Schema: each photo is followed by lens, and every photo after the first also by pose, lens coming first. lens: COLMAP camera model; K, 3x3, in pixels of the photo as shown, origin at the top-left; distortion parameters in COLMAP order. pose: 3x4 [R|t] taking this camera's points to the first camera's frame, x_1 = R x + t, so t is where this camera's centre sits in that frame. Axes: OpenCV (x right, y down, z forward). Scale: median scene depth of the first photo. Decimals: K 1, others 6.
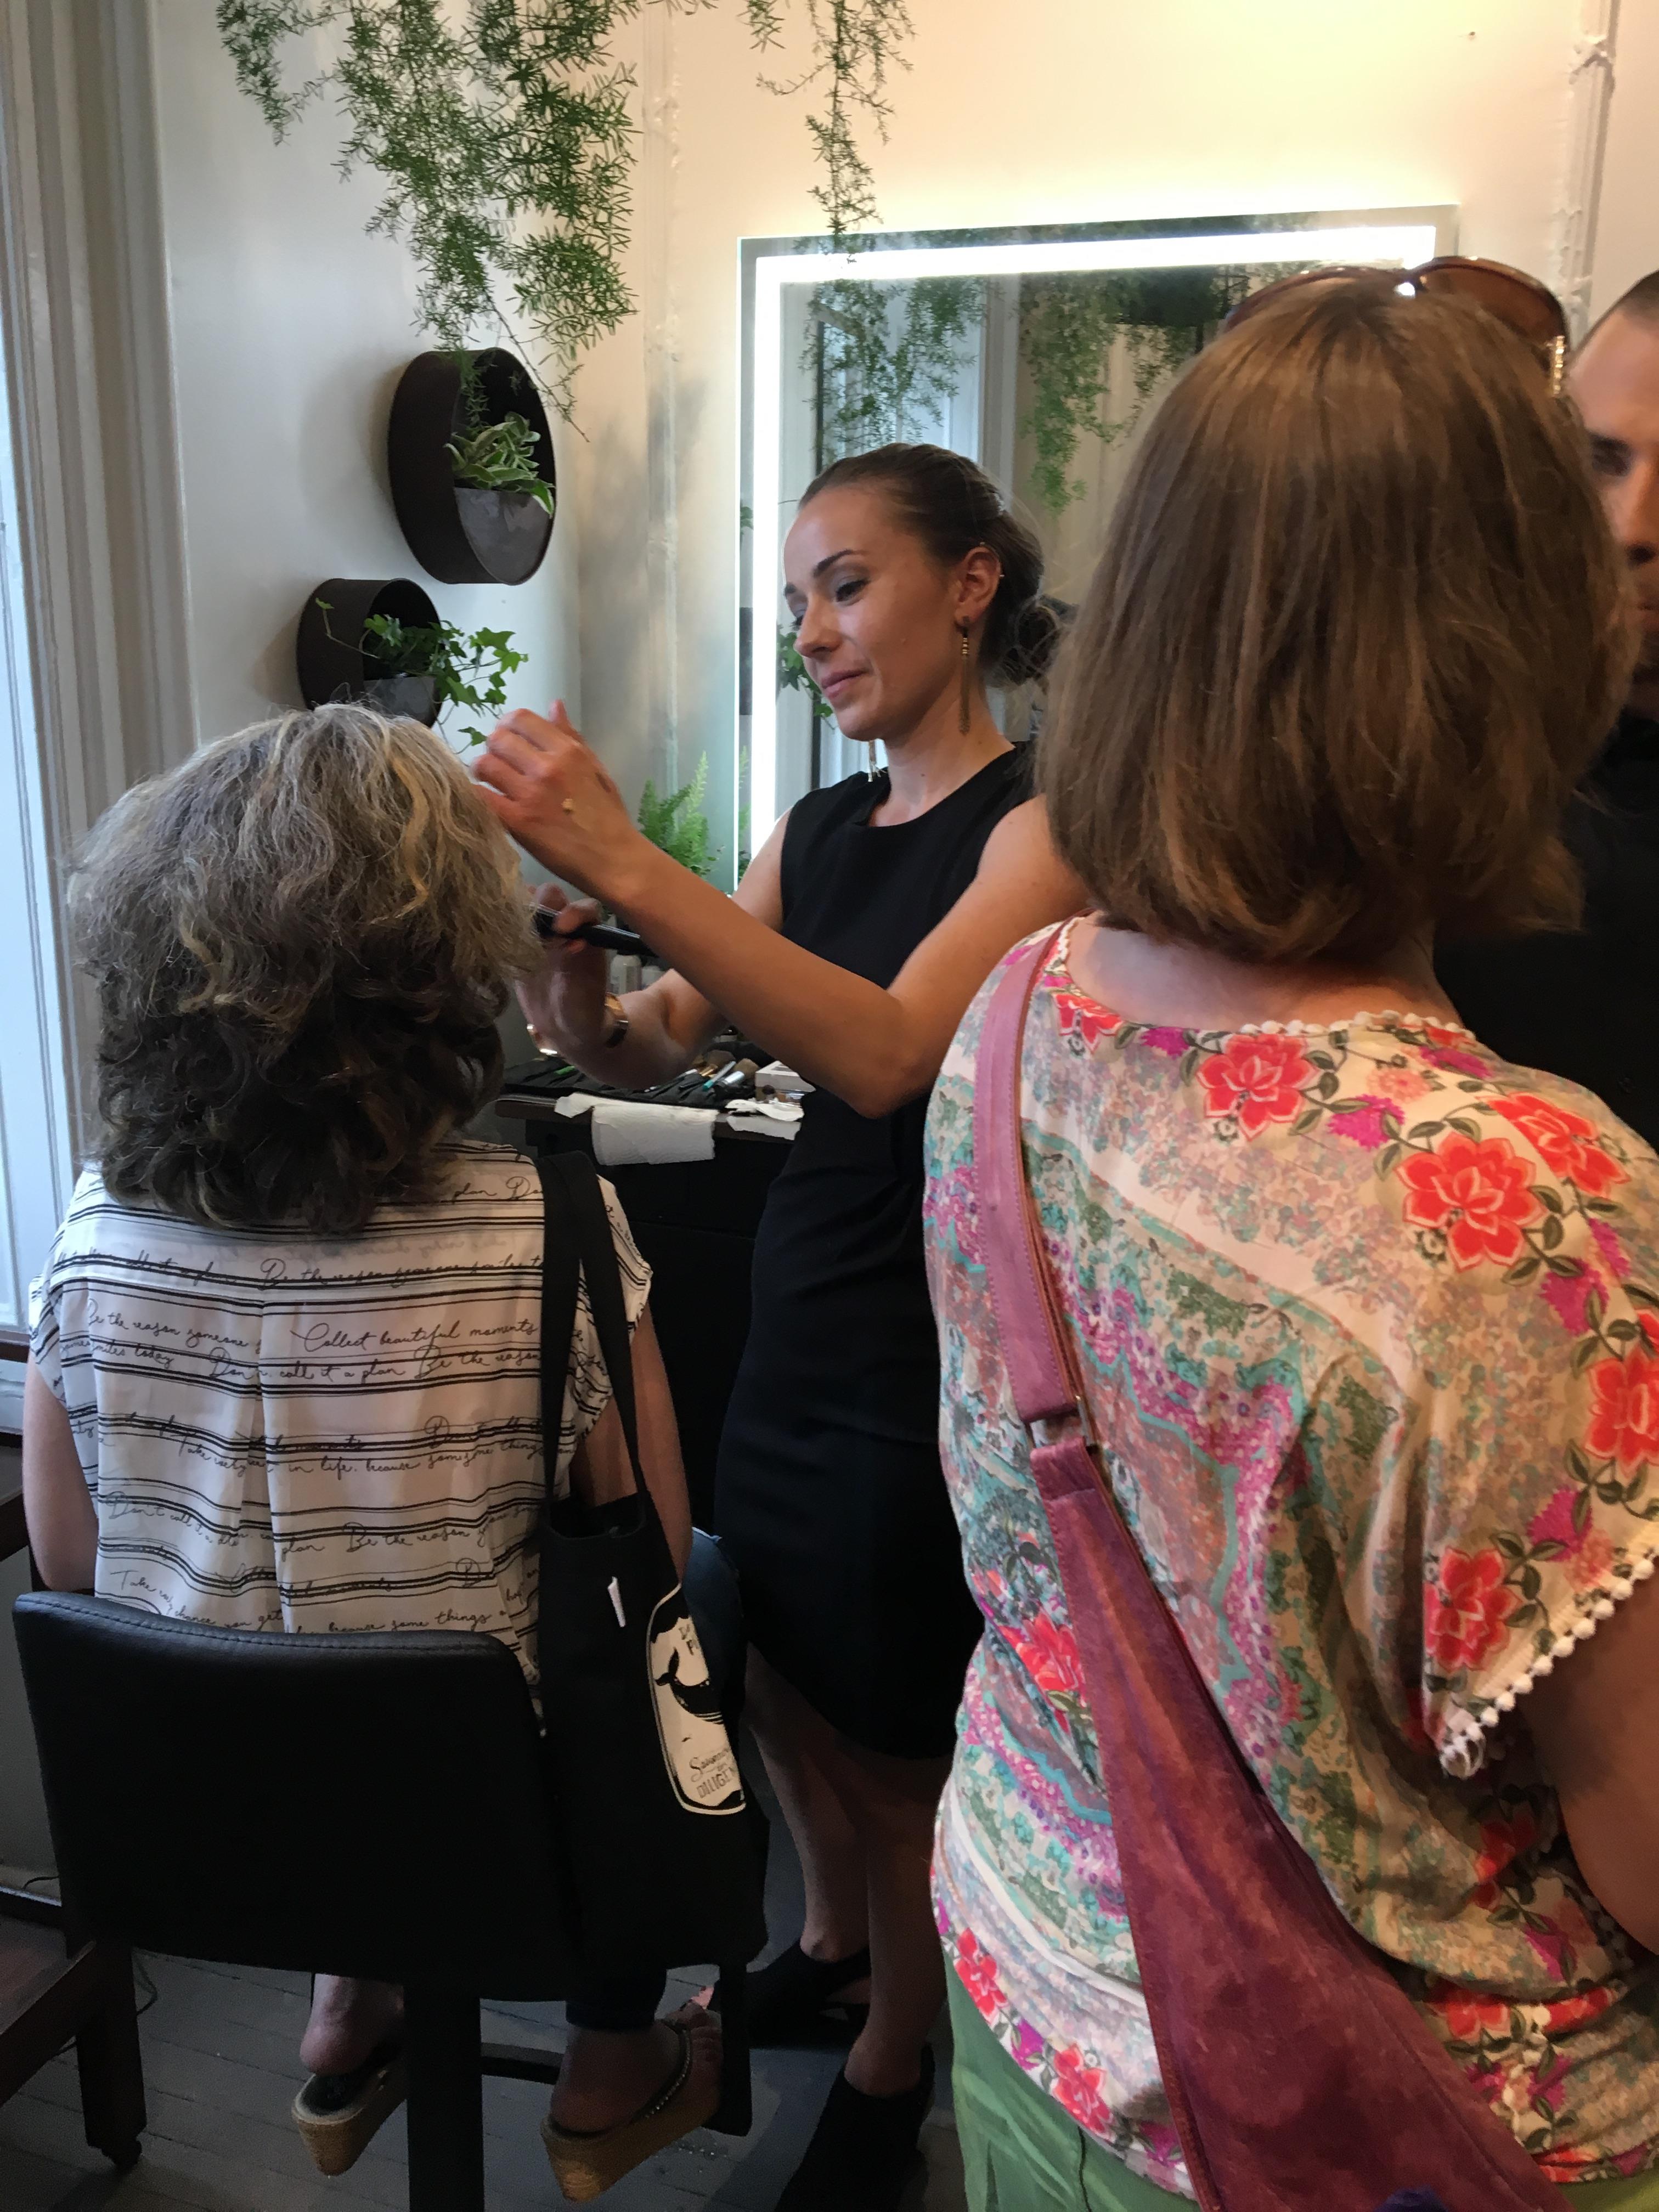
lens RADIAL K [[1866.2, 0, 841.1], [0, 1866.2, 1101.3], [0, 0, 1]] dist [0.076508, -0.095097]
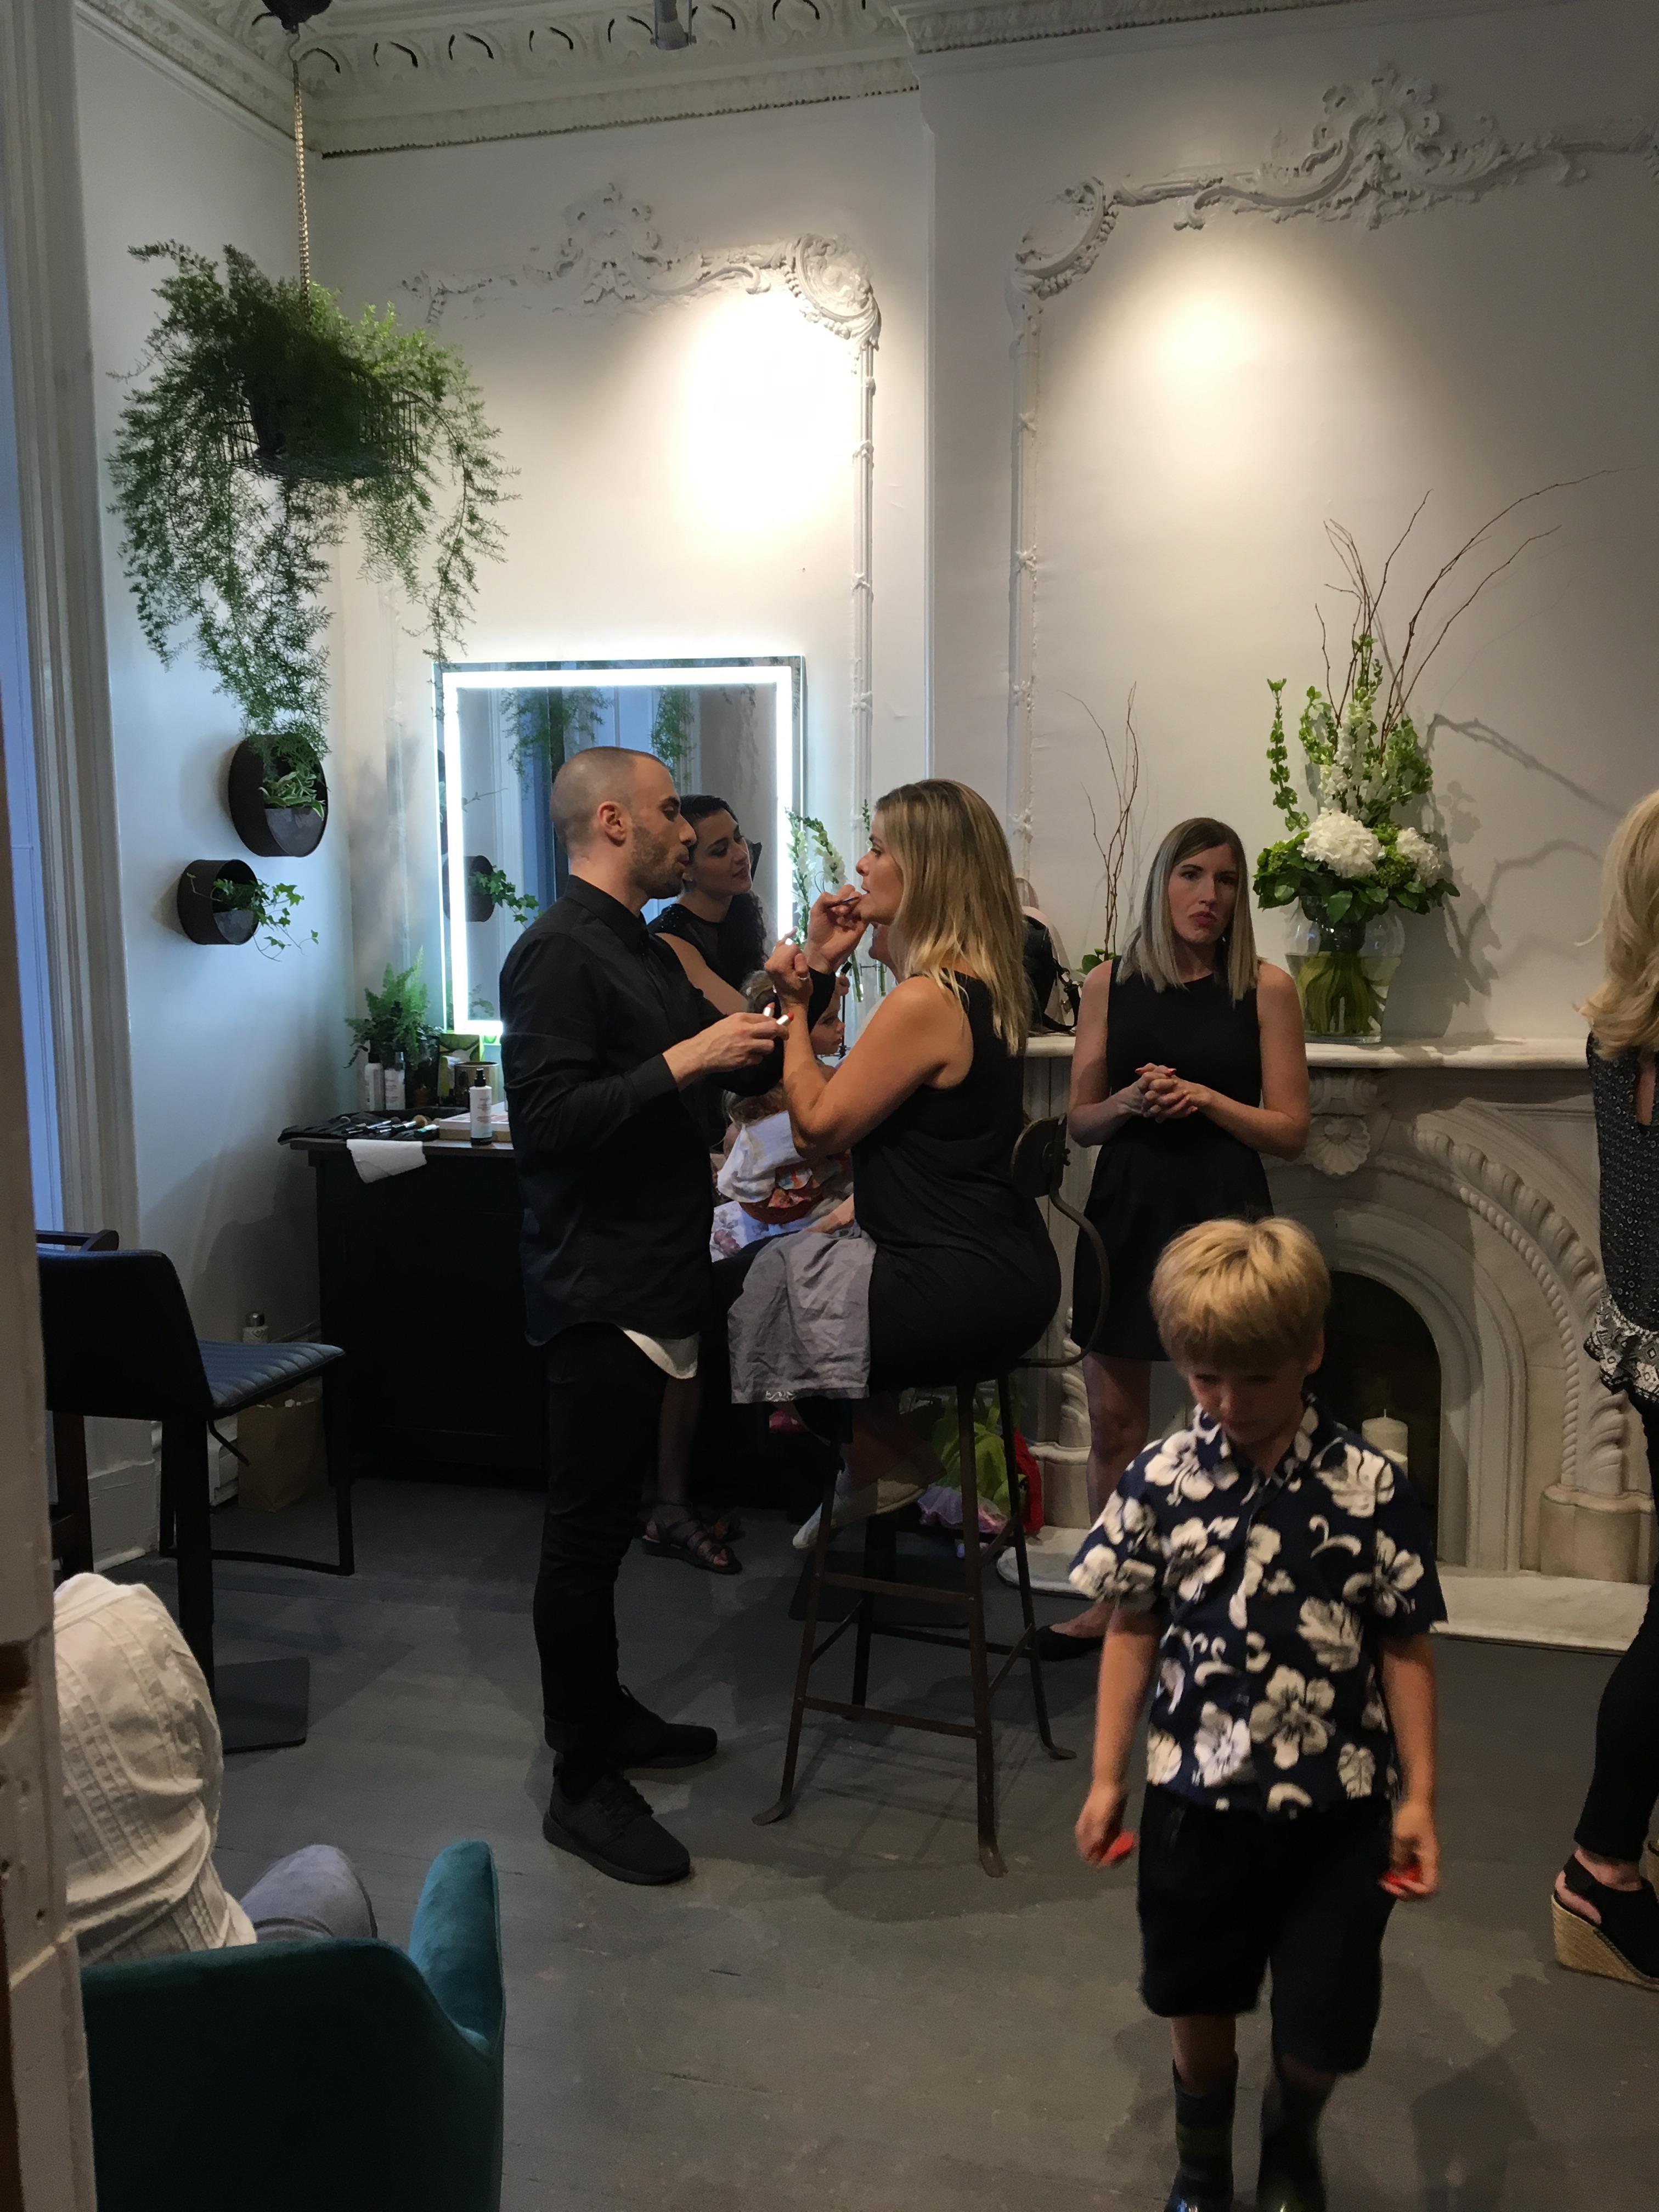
lens RADIAL K [[1866.2, 0, 817.8], [0, 1866.2, 1102.3], [0, 0, 1]] dist [0.076508, -0.095097]
pose [[0.999064, -0.024942, 0.035352, 0.260256], [0.028240, 0.994972, -0.096086, 0.151589], [-0.032778, 0.096994, 0.994745, -0.814593]]
